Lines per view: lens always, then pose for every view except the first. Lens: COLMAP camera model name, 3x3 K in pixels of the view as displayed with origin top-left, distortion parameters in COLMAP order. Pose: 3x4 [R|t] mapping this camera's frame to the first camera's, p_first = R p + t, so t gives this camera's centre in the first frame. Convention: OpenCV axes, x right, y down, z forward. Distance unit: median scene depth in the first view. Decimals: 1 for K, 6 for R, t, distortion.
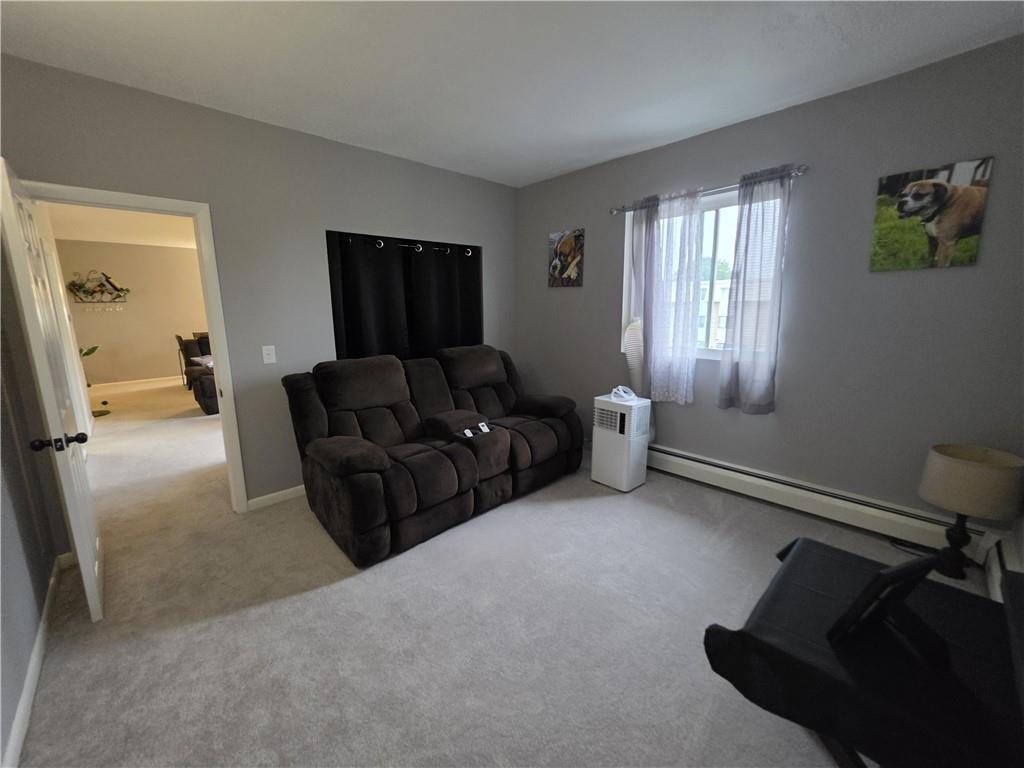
lens RADIAL K [[410.2, 0, 512.0], [0, 410.2, 384.0], [0, 0, 1]] dist [0.000918, 0.000905]
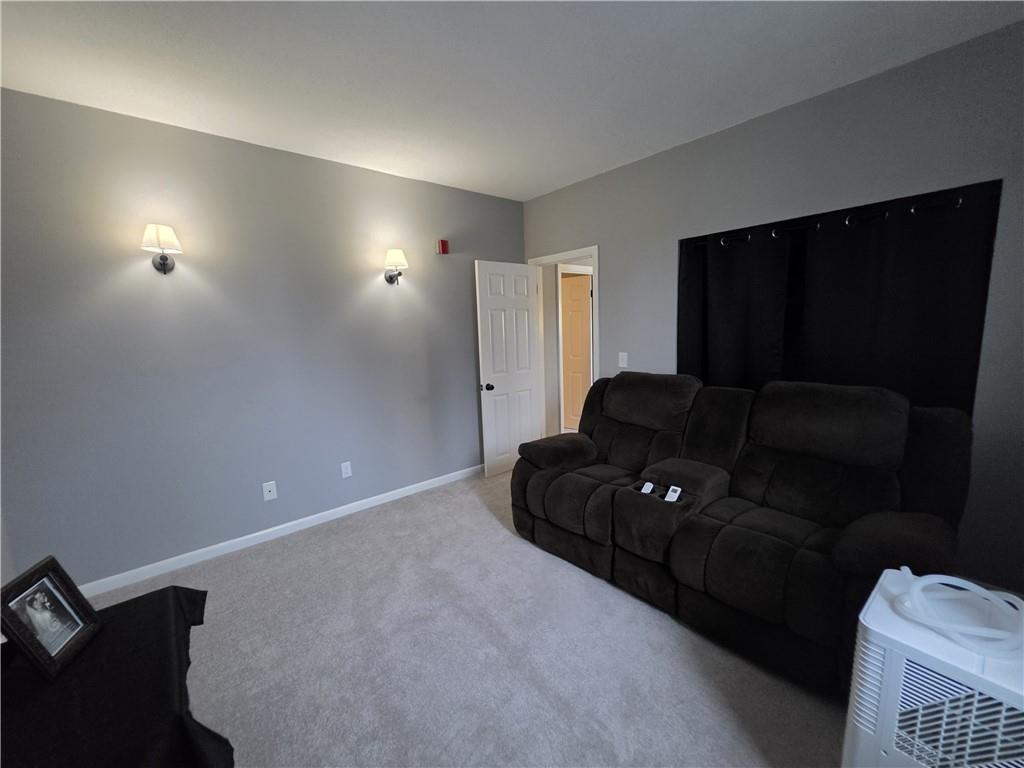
lens RADIAL K [[421.8, 0, 512.0], [0, 421.8, 384.0], [0, 0, 1]] dist [0.000385, 0.000182]
pose [[-0.061092, 0.151198, -0.986614, 0.642469], [-0.159579, 0.974266, 0.159187, -0.147108], [0.985293, 0.167168, -0.035392, 0.746794]]
